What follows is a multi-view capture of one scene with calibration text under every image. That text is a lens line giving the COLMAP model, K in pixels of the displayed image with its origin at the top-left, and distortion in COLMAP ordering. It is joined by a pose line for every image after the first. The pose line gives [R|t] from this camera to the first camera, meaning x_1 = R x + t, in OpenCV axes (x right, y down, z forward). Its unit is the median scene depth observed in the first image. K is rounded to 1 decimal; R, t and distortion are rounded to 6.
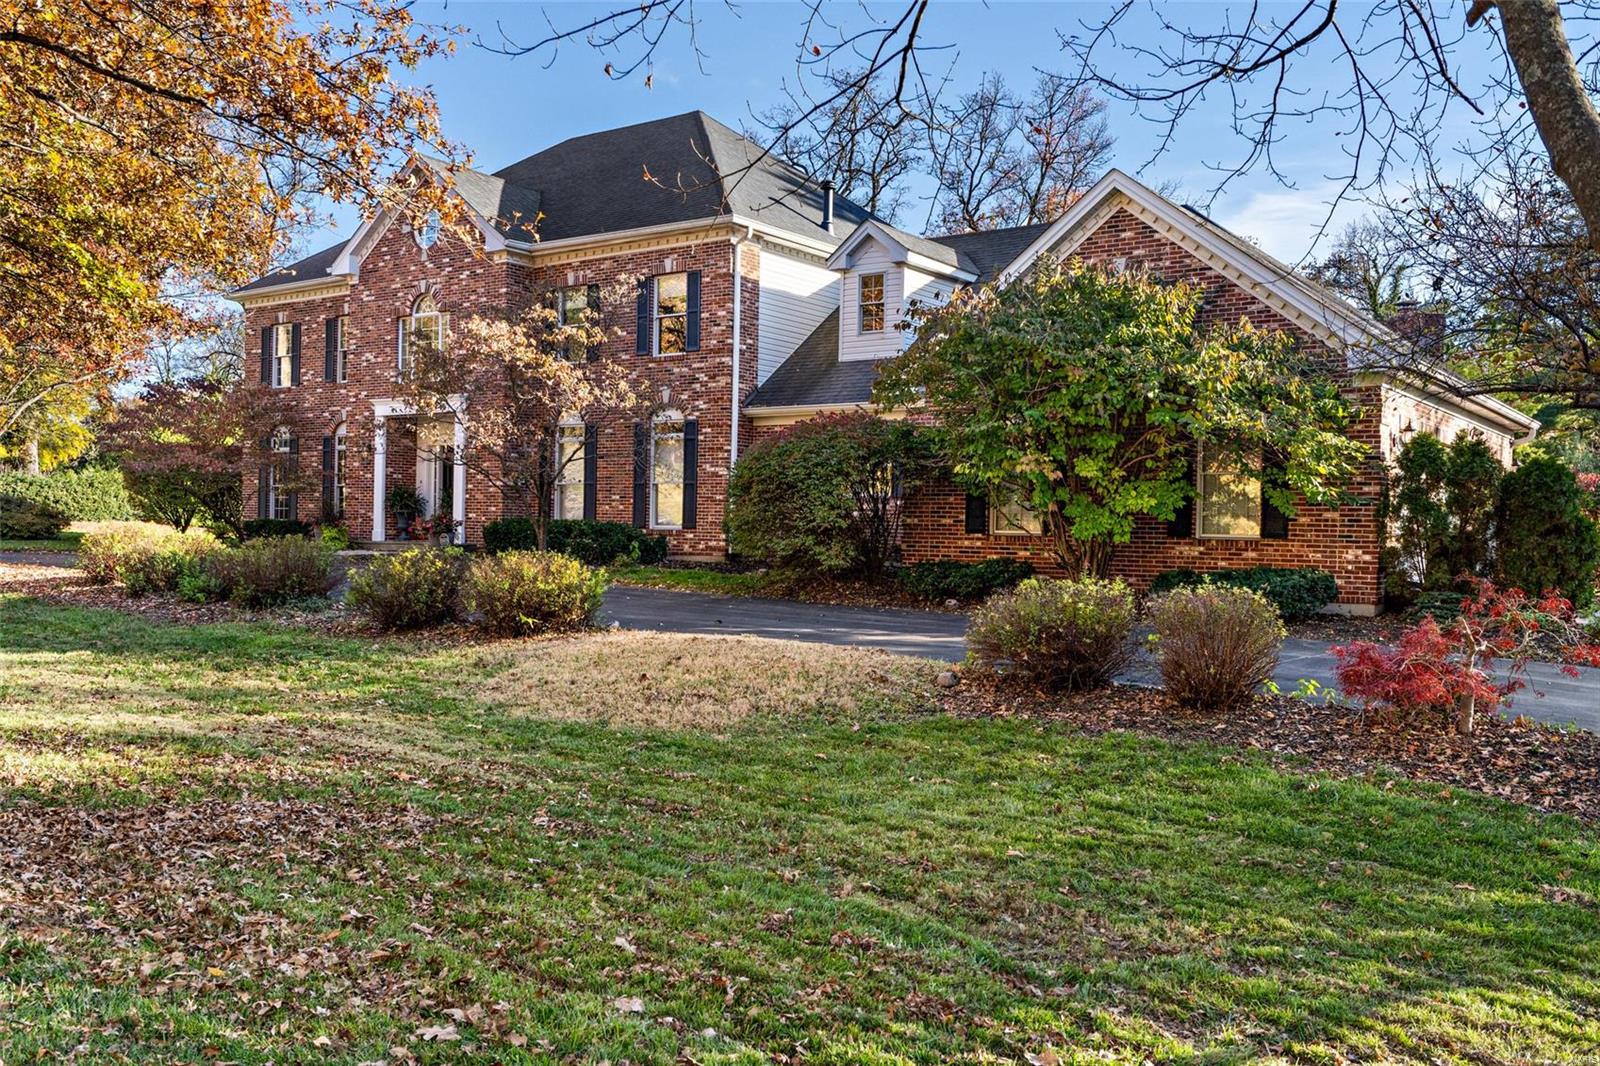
lens RADIAL K [[1370.3, 0, 800.0], [0, 1370.3, 533.0], [0, 0, 1]] dist [-0.009509, 0.003737]
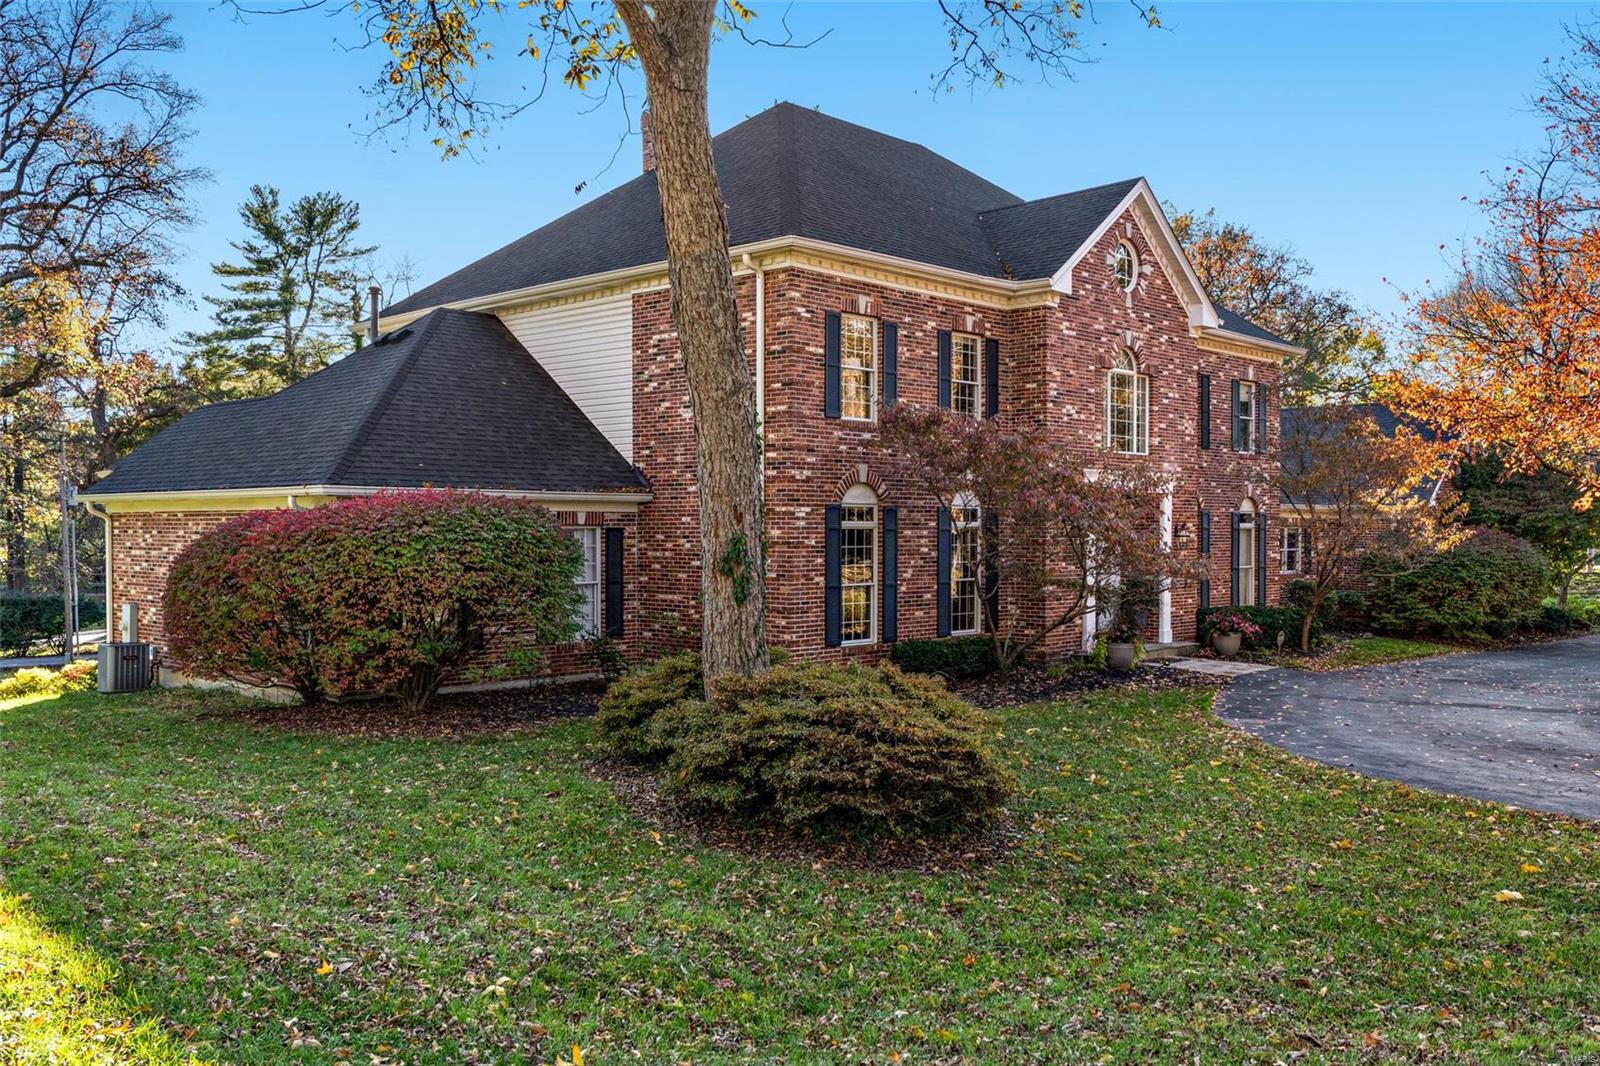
lens RADIAL K [[1370.3, 0, 800.0], [0, 1370.3, 533.0], [0, 0, 1]] dist [-0.009509, 0.003737]
pose [[0.127386, -0.024688, 0.991546, -1.098534], [0.001244, 0.999693, 0.024731, -0.081013], [-0.991852, -0.001917, 0.127377, 1.065303]]
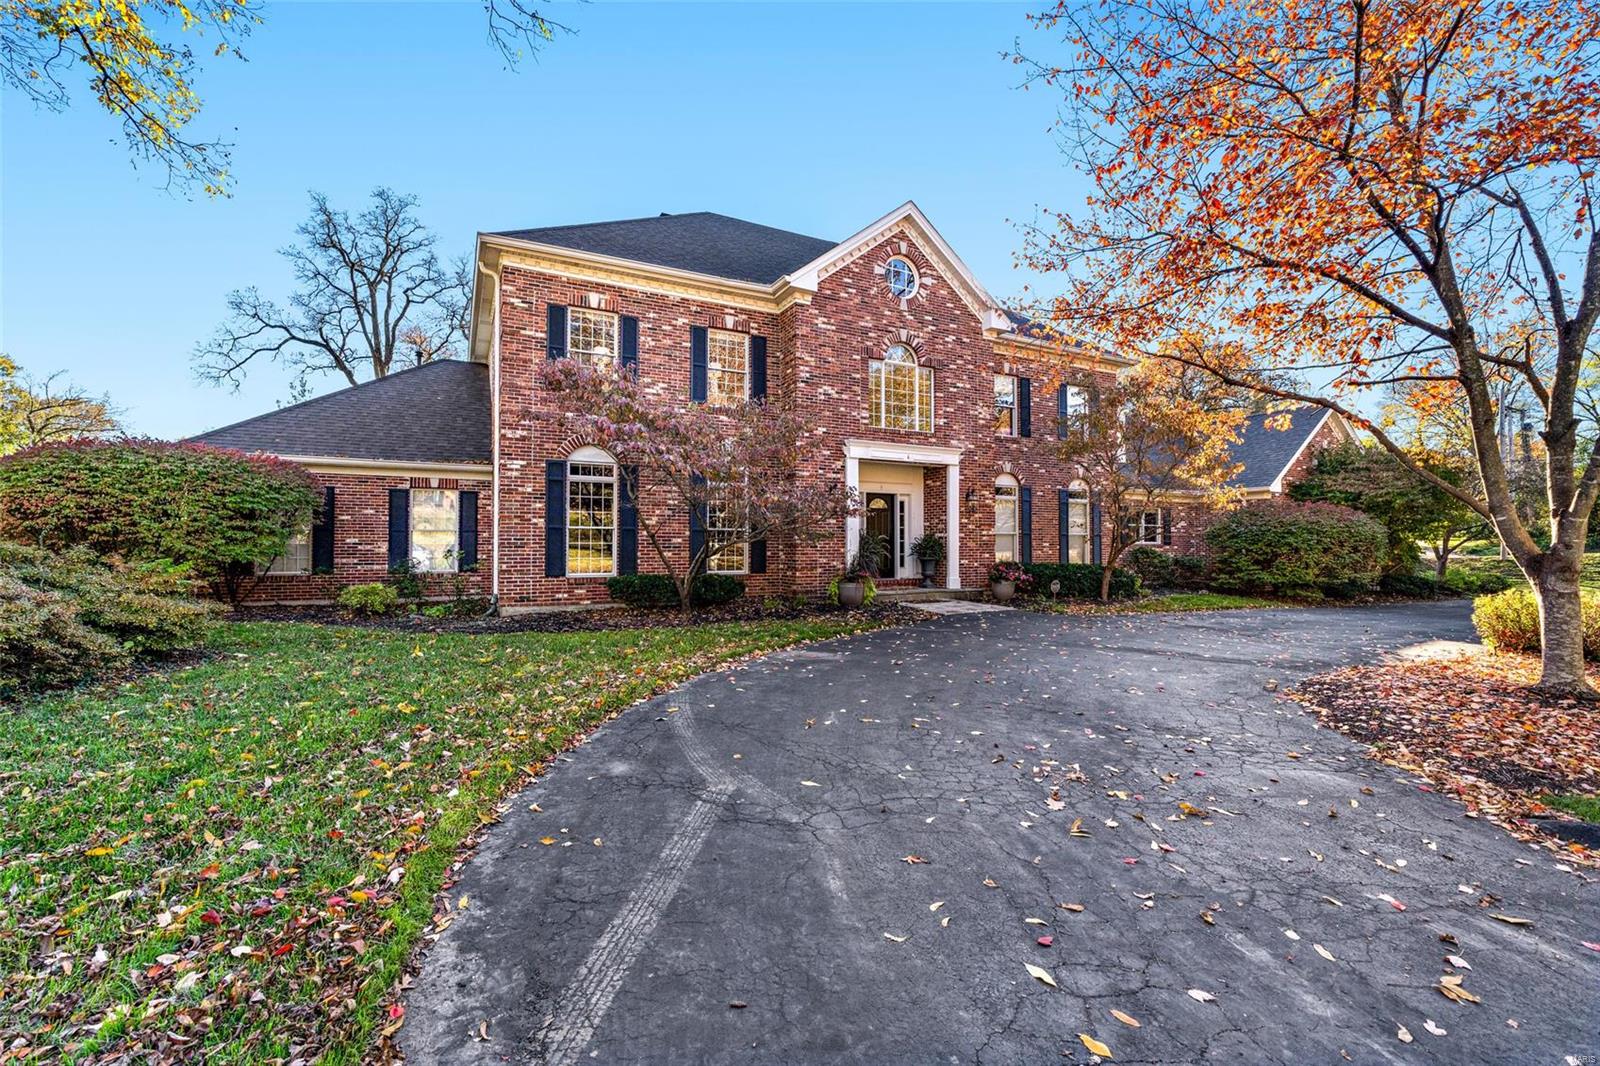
lens RADIAL K [[676.7, 0, 800.0], [0, 676.7, 533.0], [0, 0, 1]] dist [-0.011117, -0.000030]
pose [[0.441021, -0.000678, 0.897497, -0.736915], [0.009522, 0.999947, -0.003924, -0.032771], [-0.897446, 0.010276, 0.441004, 0.830246]]
